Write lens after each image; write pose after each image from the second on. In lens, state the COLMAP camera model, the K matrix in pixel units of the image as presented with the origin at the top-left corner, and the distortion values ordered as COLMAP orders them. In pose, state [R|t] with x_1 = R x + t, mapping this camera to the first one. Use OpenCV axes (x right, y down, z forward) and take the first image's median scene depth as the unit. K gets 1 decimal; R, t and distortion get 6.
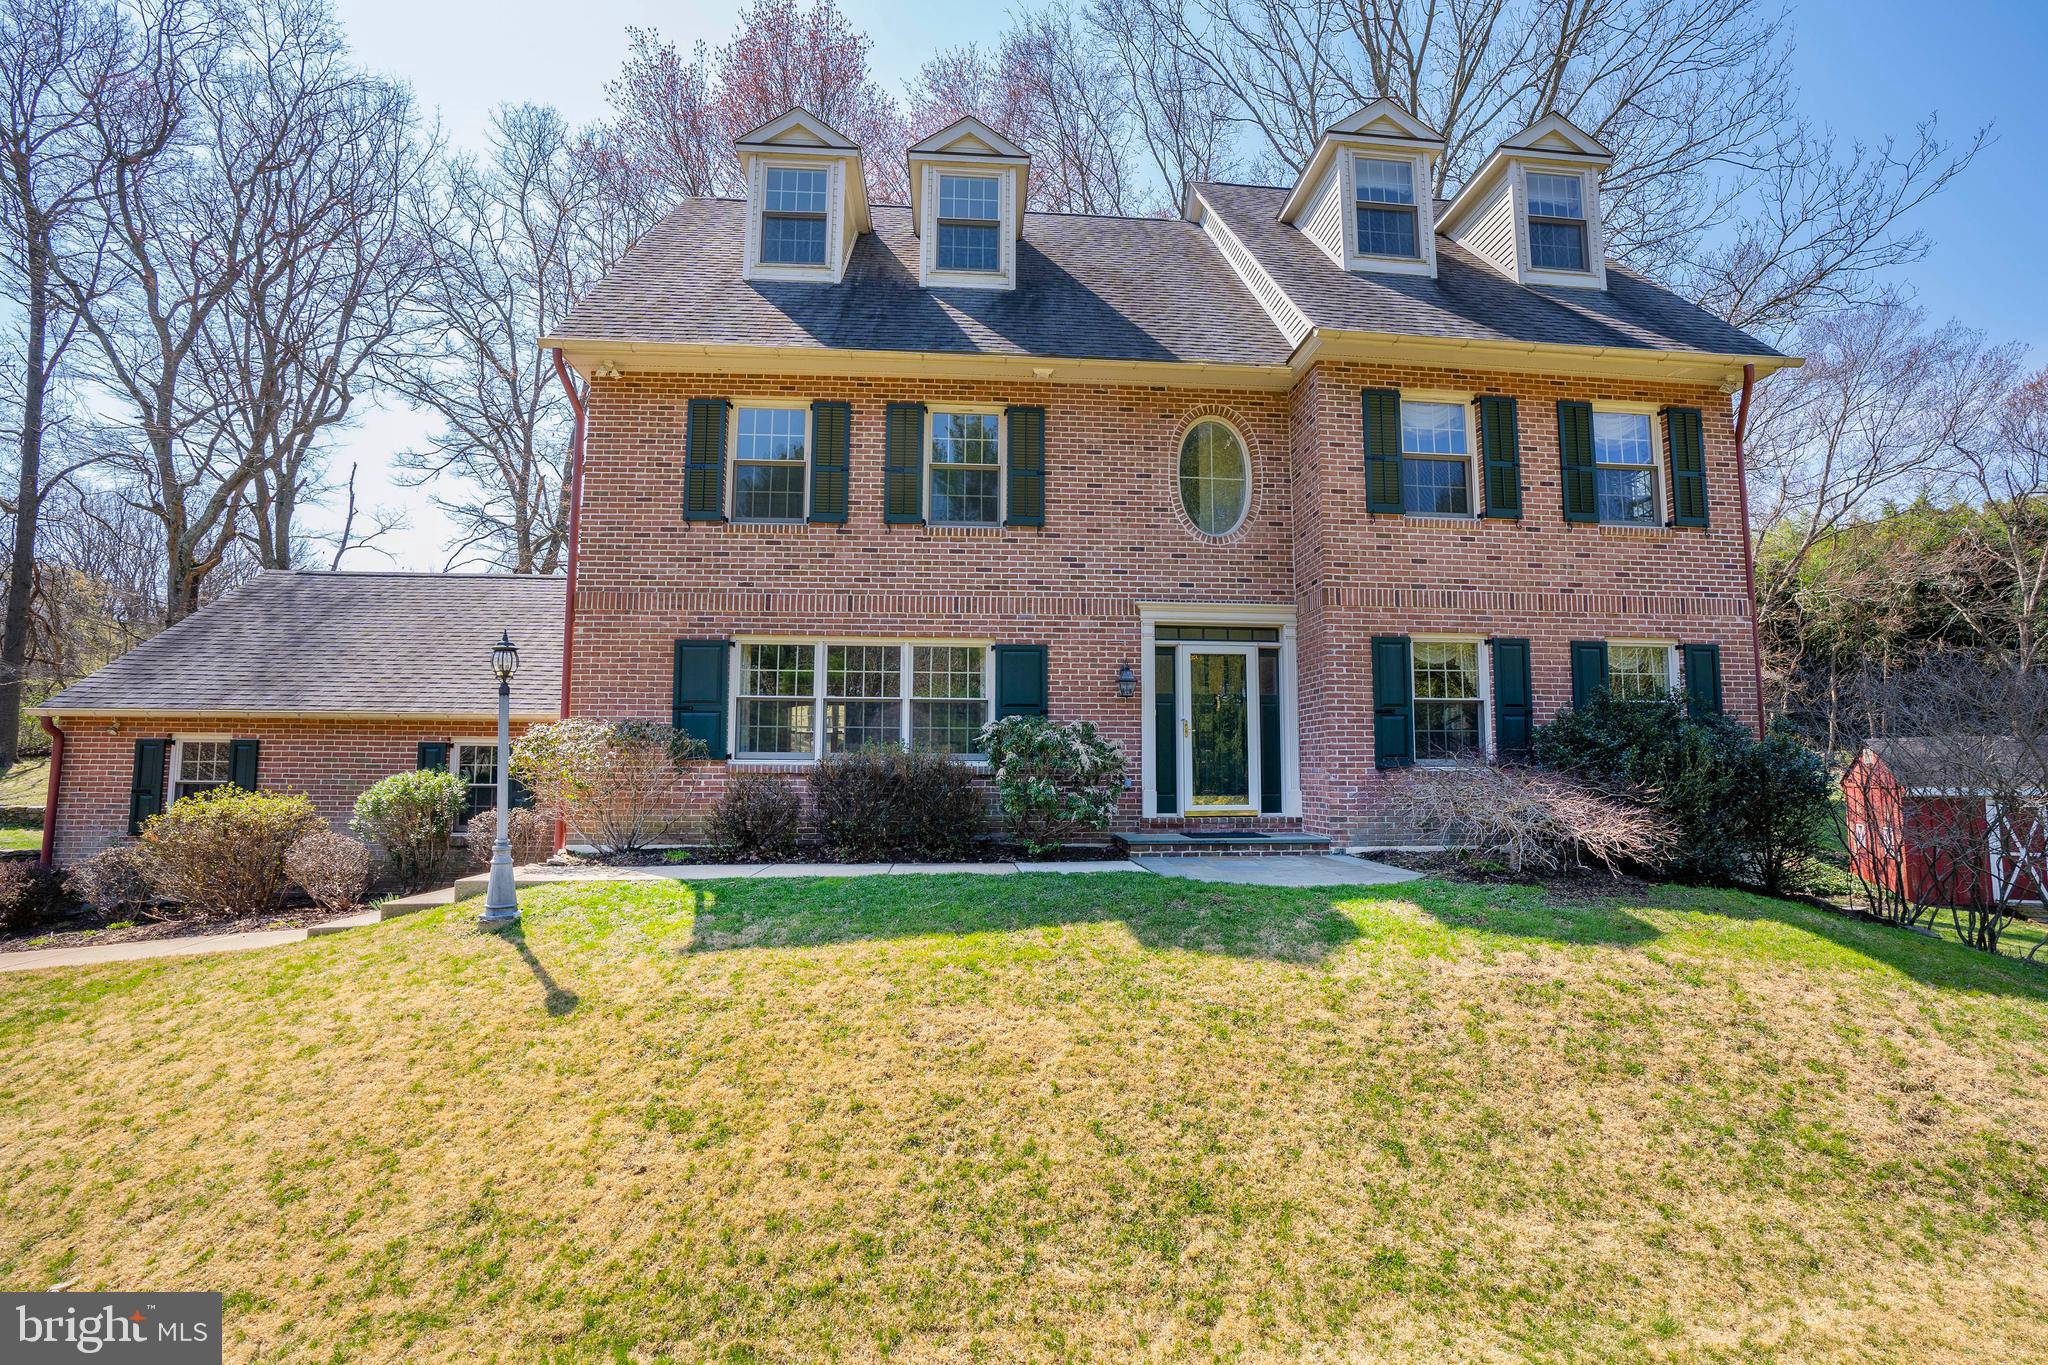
lens RADIAL K [[940.7, 0, 1027.0], [0, 940.7, 690.0], [0, 0, 1]] dist [-0.053617, 0.013259]
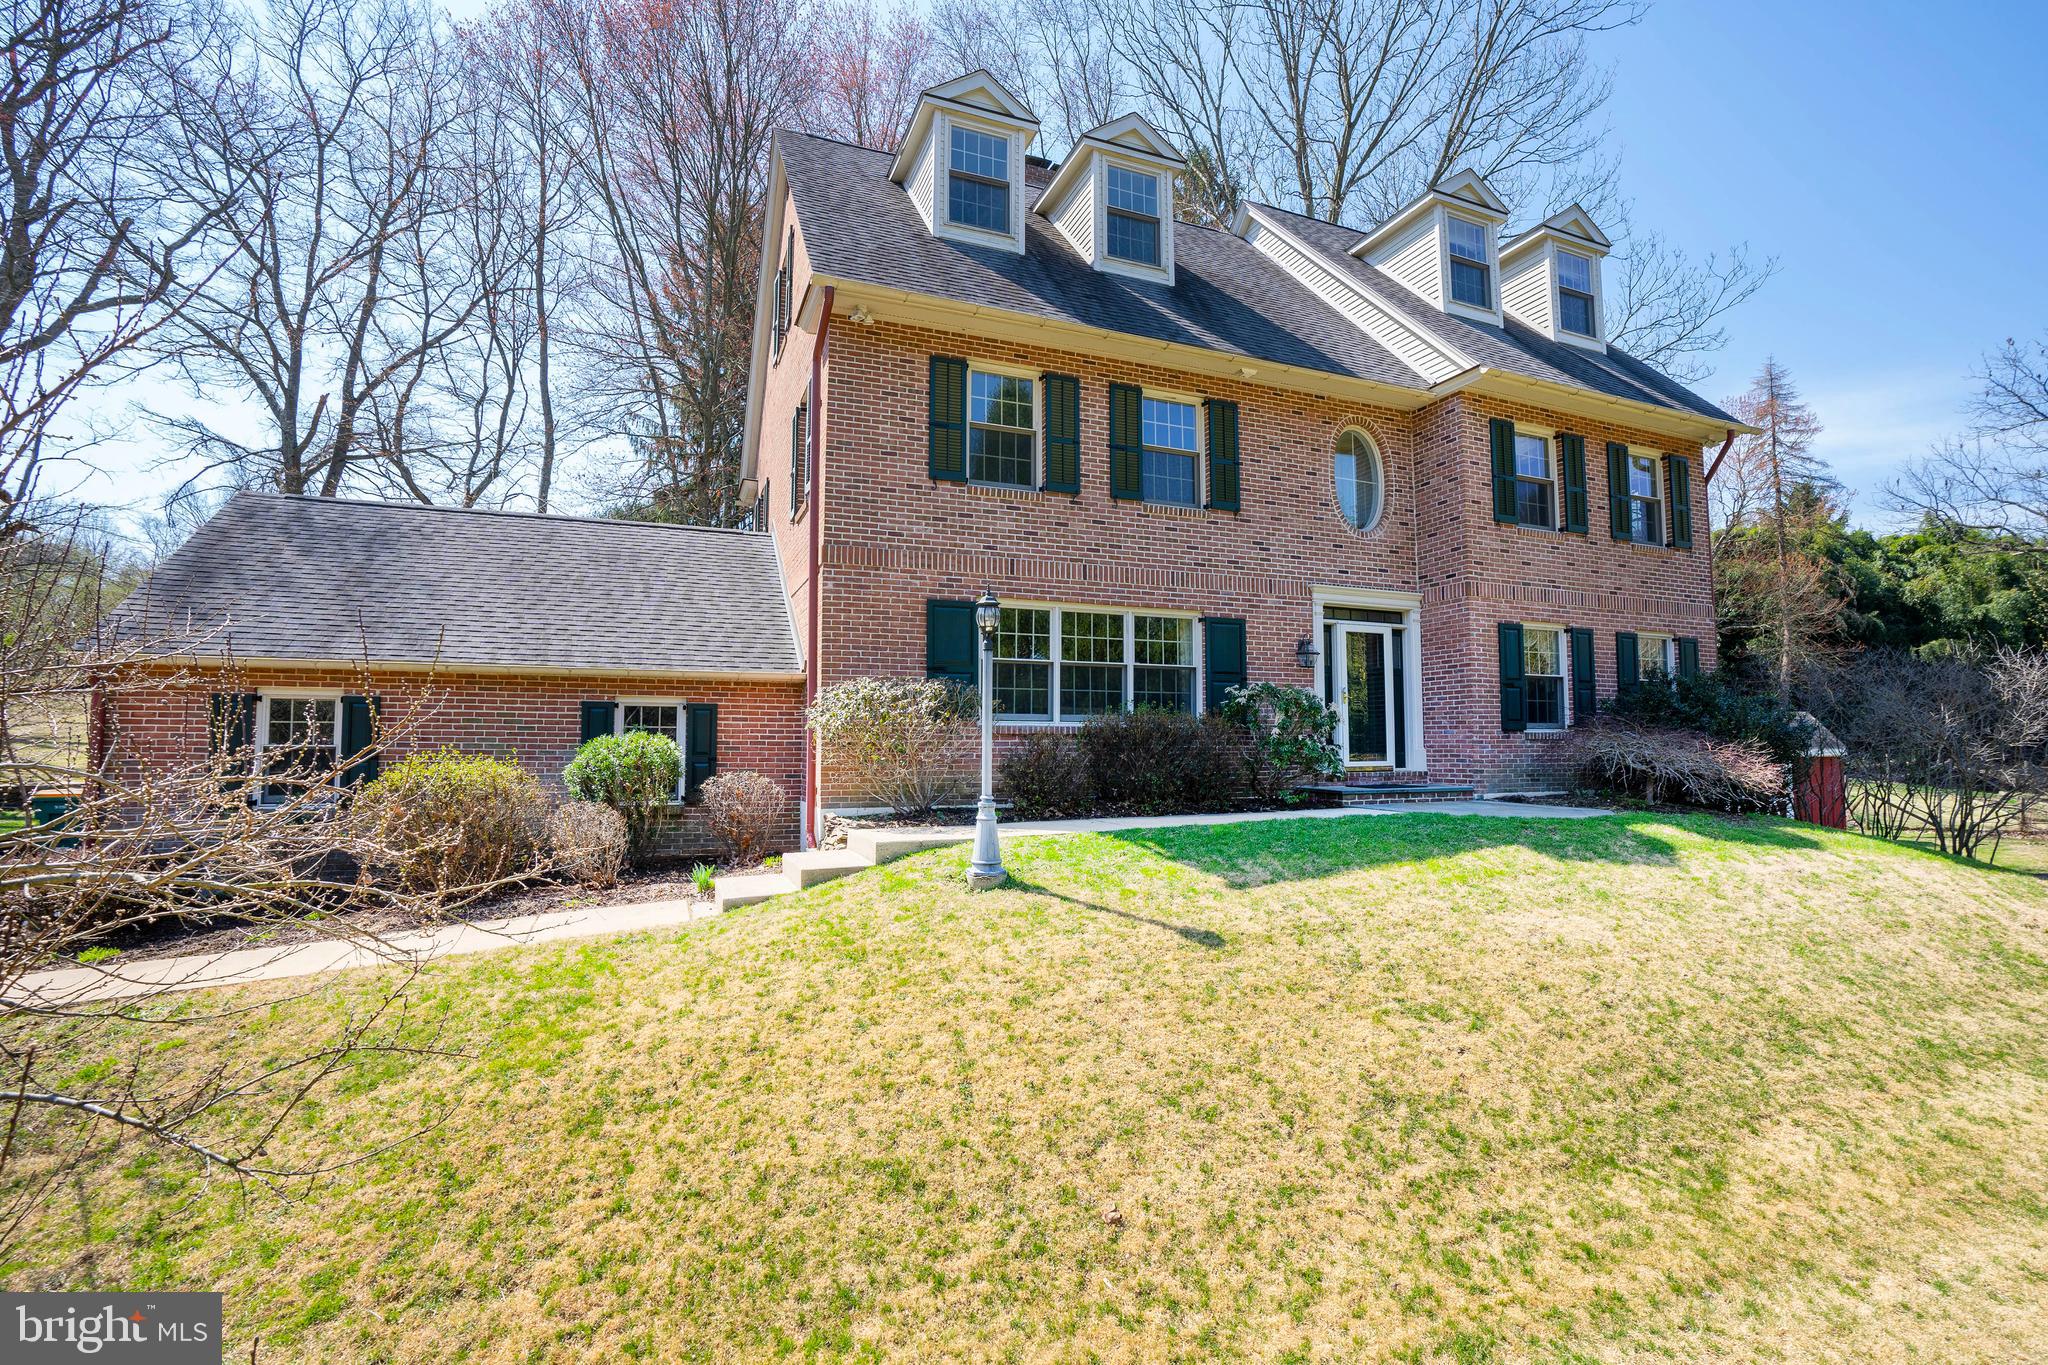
lens RADIAL K [[940.7, 0, 1039.9], [0, 940.7, 693.1], [0, 0, 1]] dist [-0.053617, 0.013259]
pose [[0.954446, 0.014155, 0.298049, -0.539927], [-0.023910, 0.999290, 0.029109, 0.013009], [-0.297426, -0.034909, 0.954107, 0.008872]]
